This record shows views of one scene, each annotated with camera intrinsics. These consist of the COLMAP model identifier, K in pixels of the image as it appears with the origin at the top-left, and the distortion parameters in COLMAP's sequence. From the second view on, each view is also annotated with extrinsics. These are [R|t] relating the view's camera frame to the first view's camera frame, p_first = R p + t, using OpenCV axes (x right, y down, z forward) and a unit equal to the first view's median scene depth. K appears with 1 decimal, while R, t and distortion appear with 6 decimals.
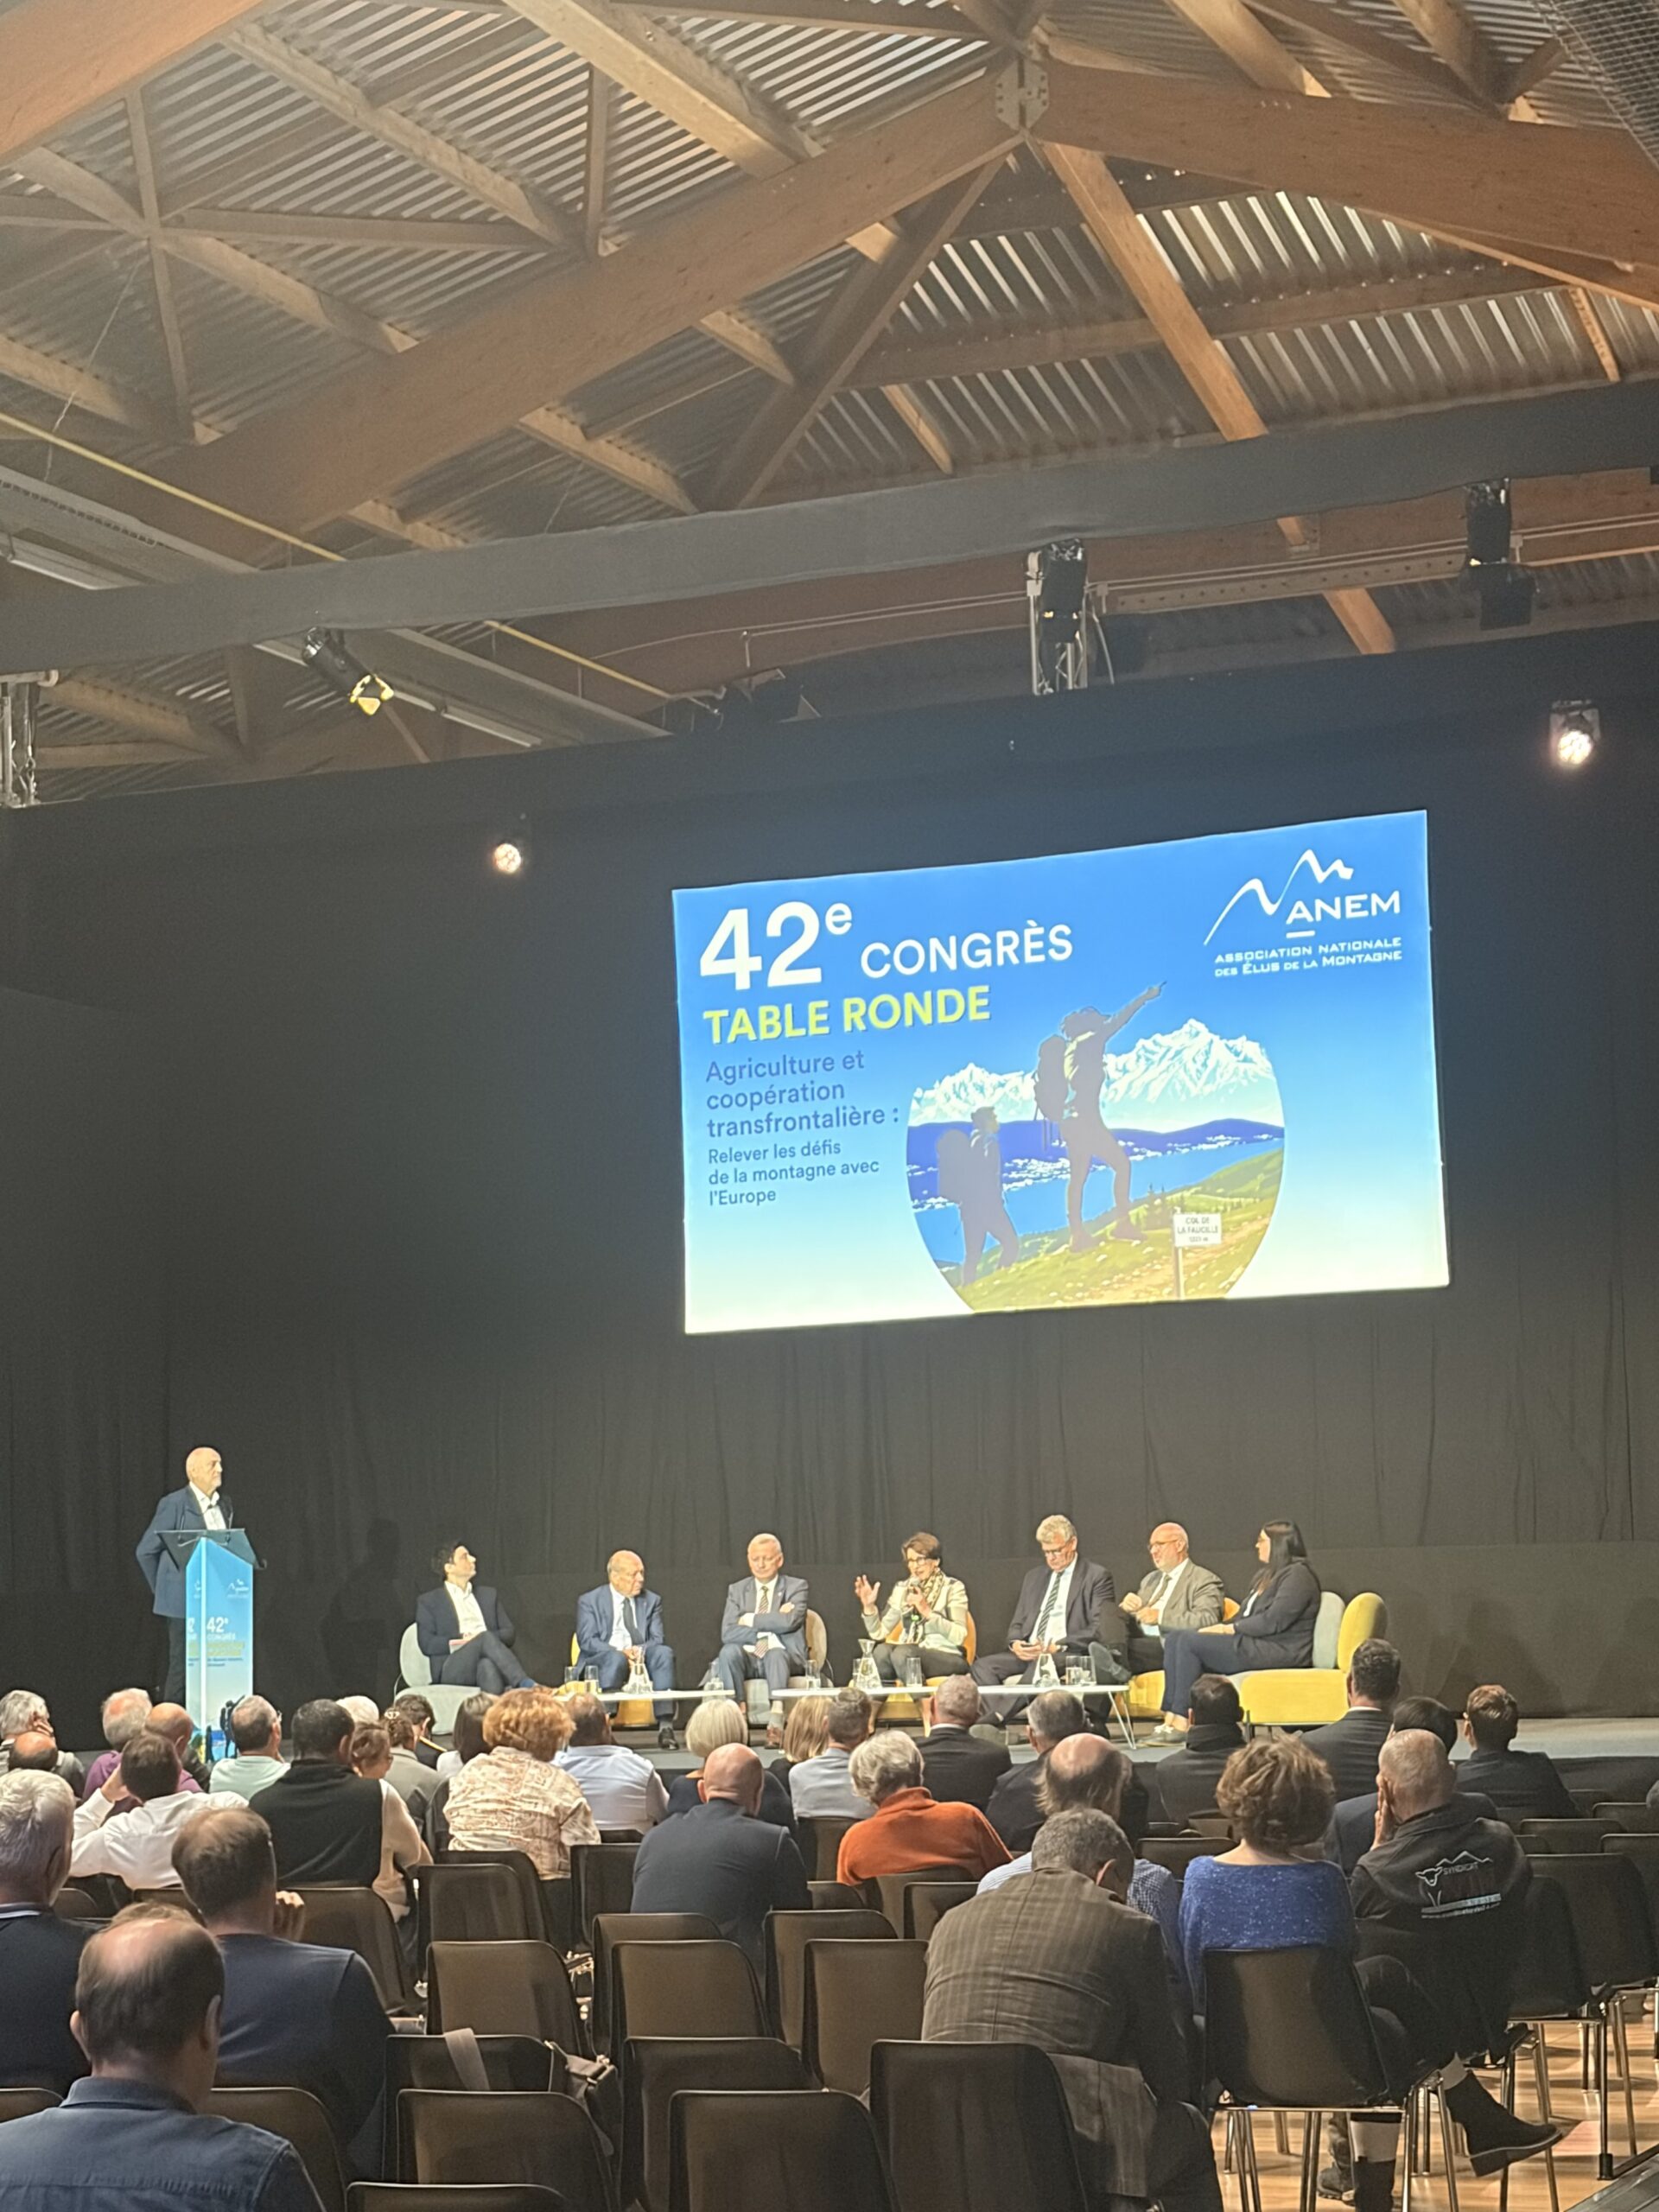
lens RADIAL K [[4628.7, 0, 829.5], [0, 4628.7, 1106.0], [0, 0, 1]] dist [0.163719, -0.042529]
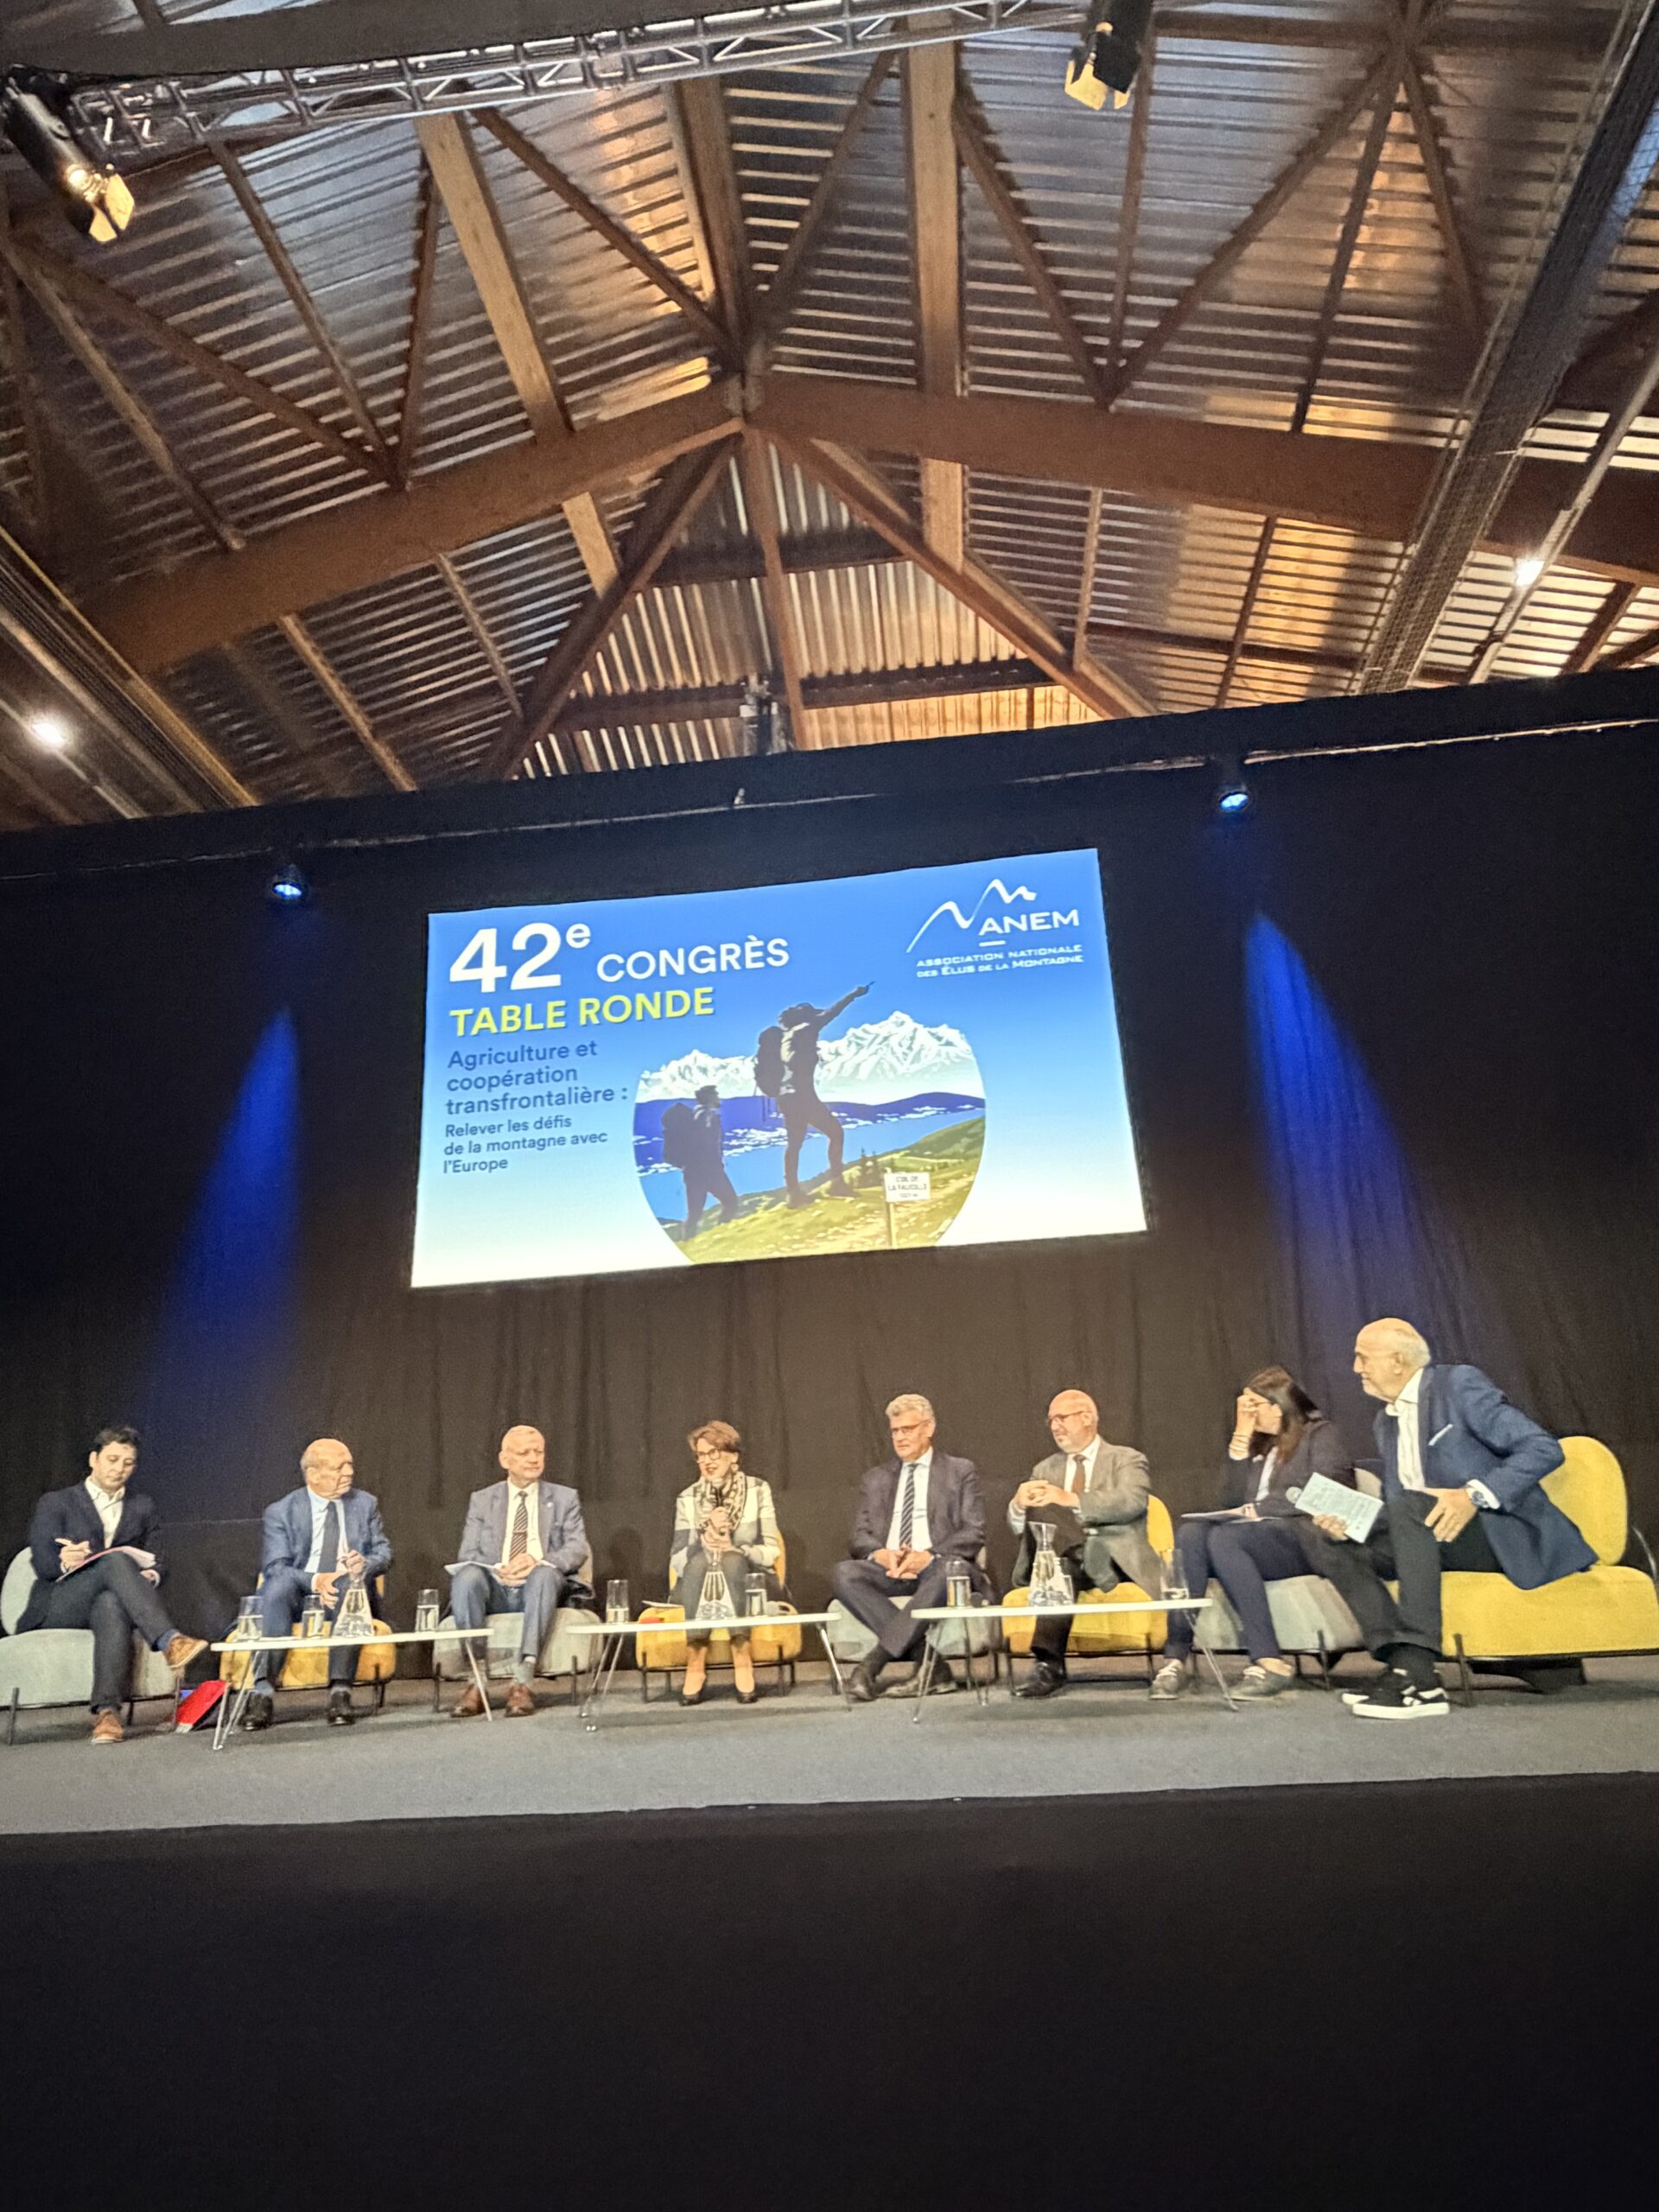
lens RADIAL K [[1397.1, 0, 829.5], [0, 1397.1, 1106.0], [0, 0, 1]] dist [0.012633, -0.001370]
pose [[0.958469, 0.081076, 0.273429, -0.030556], [-0.012108, 0.969445, -0.245010, 0.087601], [-0.284939, 0.231524, 0.930165, 0.670968]]
